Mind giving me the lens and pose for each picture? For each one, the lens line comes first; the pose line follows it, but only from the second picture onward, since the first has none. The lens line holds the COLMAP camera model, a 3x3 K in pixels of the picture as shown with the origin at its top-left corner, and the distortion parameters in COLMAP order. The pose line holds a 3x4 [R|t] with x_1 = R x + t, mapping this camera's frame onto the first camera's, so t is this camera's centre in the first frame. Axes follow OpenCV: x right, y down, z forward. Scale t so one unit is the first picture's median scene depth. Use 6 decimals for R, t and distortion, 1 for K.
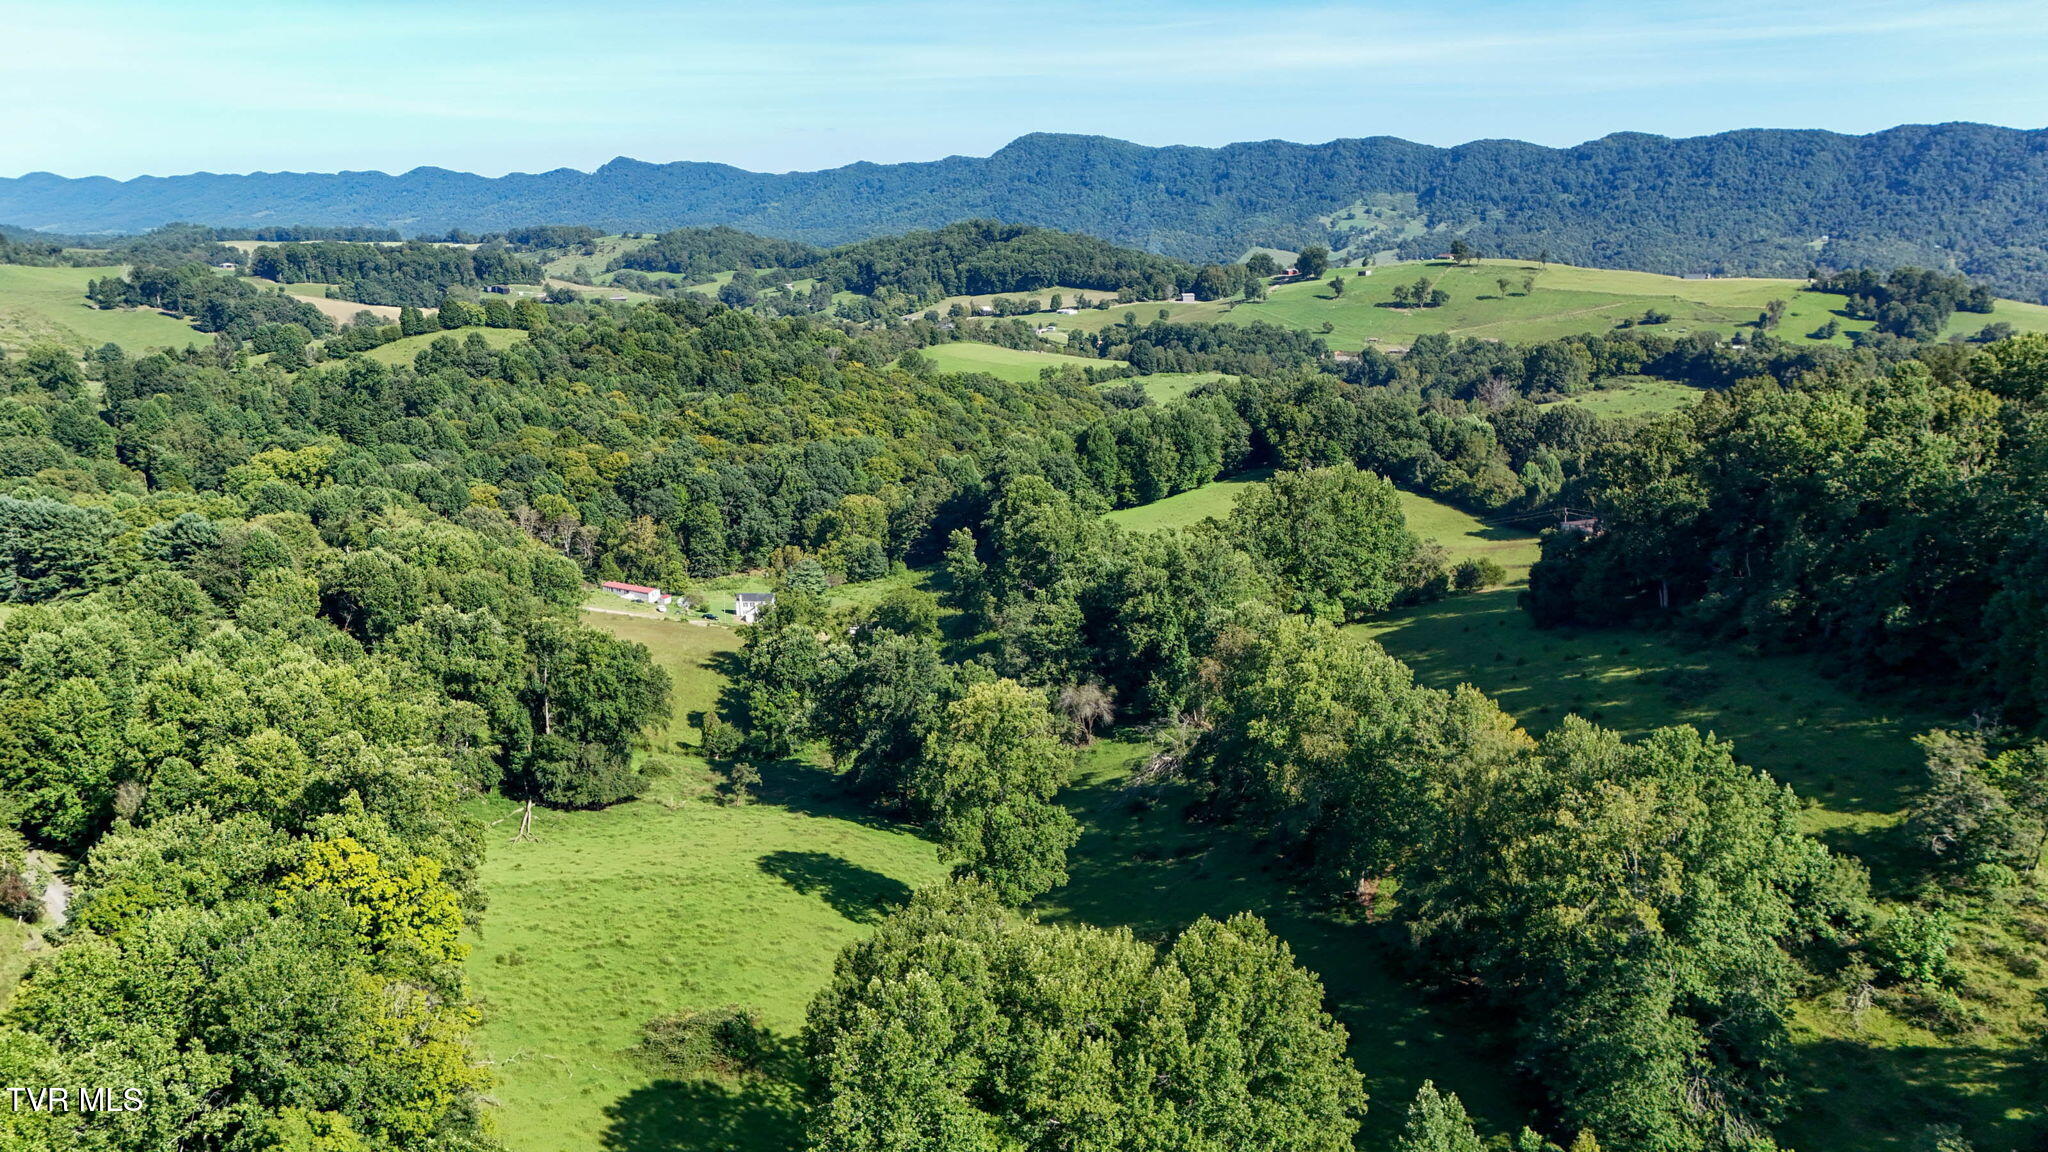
lens RADIAL K [[1496.4, 0, 1029.2], [0, 1496.4, 581.4], [0, 0, 1]] dist [0.075009, -0.072556]
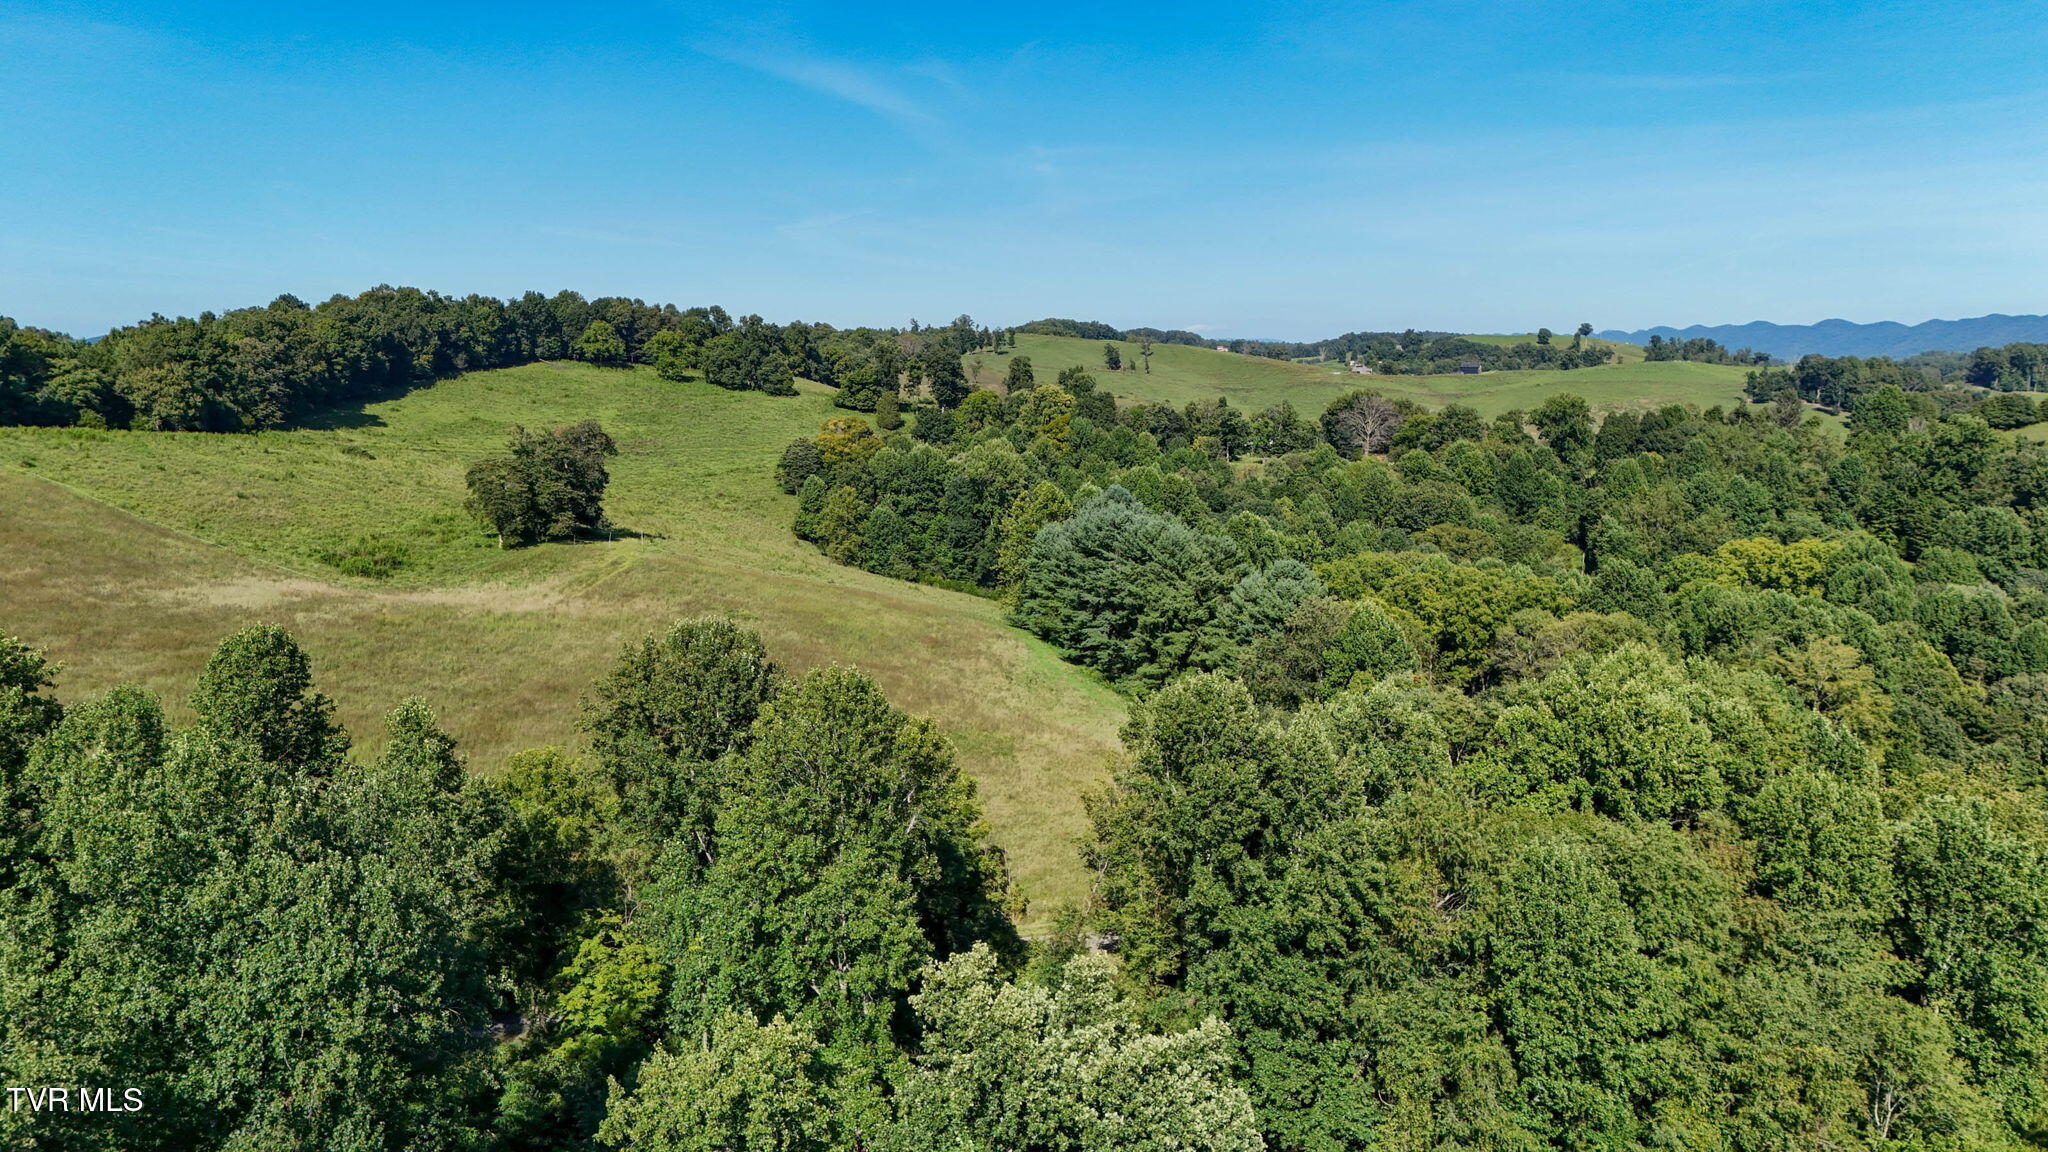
lens RADIAL K [[1496.4, 0, 1021.6], [0, 1496.4, 580.0], [0, 0, 1]] dist [0.075009, -0.072556]
pose [[0.497386, 0.129198, -0.857855, -0.157687], [-0.210629, 0.977245, 0.025056, -0.031950], [0.841572, 0.168226, 0.513280, 0.659035]]
